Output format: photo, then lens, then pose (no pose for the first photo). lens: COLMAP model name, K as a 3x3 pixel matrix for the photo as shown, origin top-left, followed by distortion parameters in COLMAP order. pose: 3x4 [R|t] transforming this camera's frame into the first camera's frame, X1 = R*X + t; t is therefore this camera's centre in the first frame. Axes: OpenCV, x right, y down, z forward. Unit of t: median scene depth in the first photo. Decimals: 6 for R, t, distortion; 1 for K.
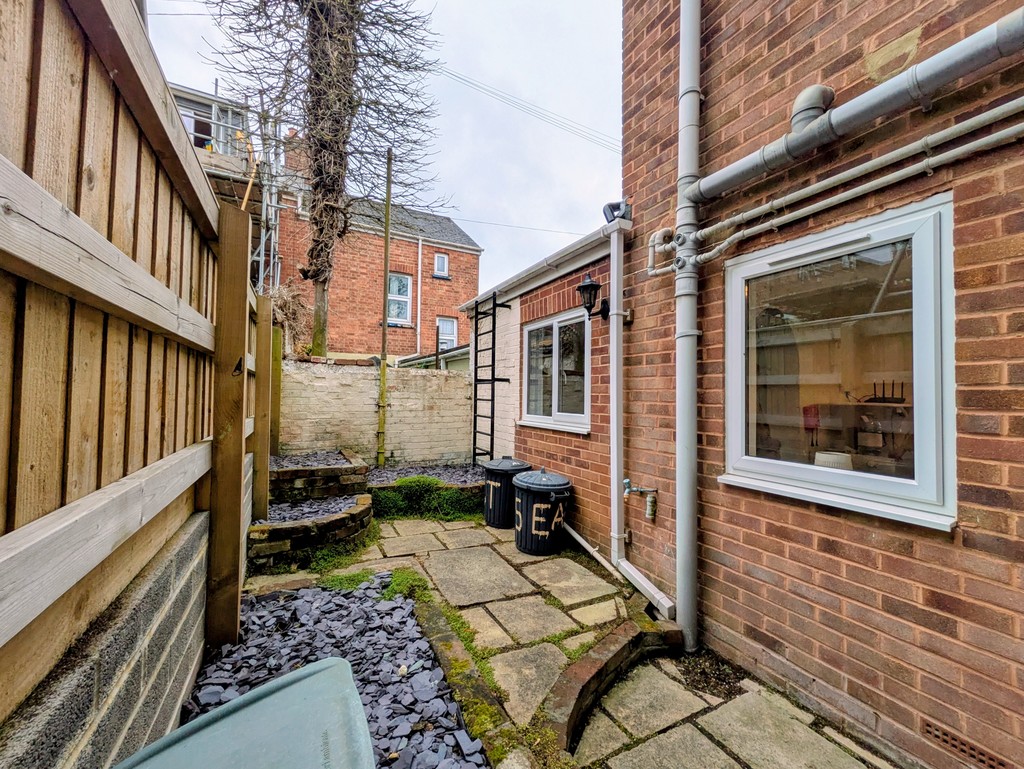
lens RADIAL K [[414.9, 0, 513.3], [0, 414.9, 383.6], [0, 0, 1]] dist [0.000248, -0.000016]
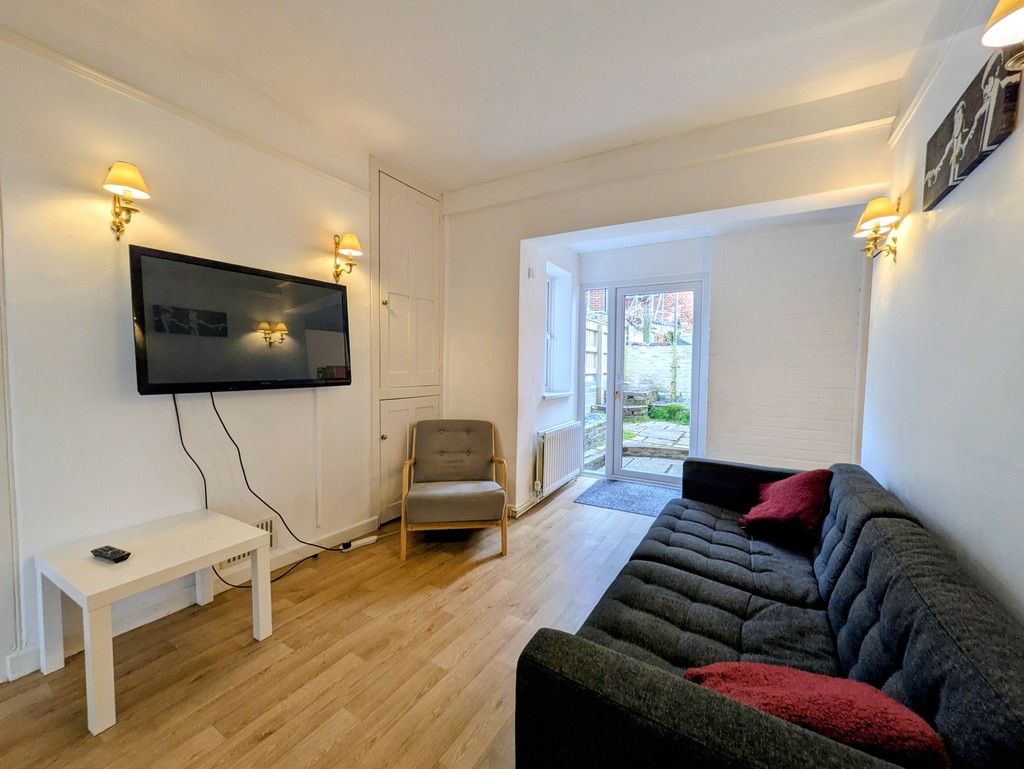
lens RADIAL K [[414.9, 0, 513.1], [0, 414.9, 384.2], [0, 0, 1]] dist [0.000248, -0.000016]
pose [[0.531511, 0.032140, -0.846442, 1.005579], [0.024654, 0.998270, 0.053386, 0.016072], [0.846693, -0.049243, 0.529798, -0.665128]]
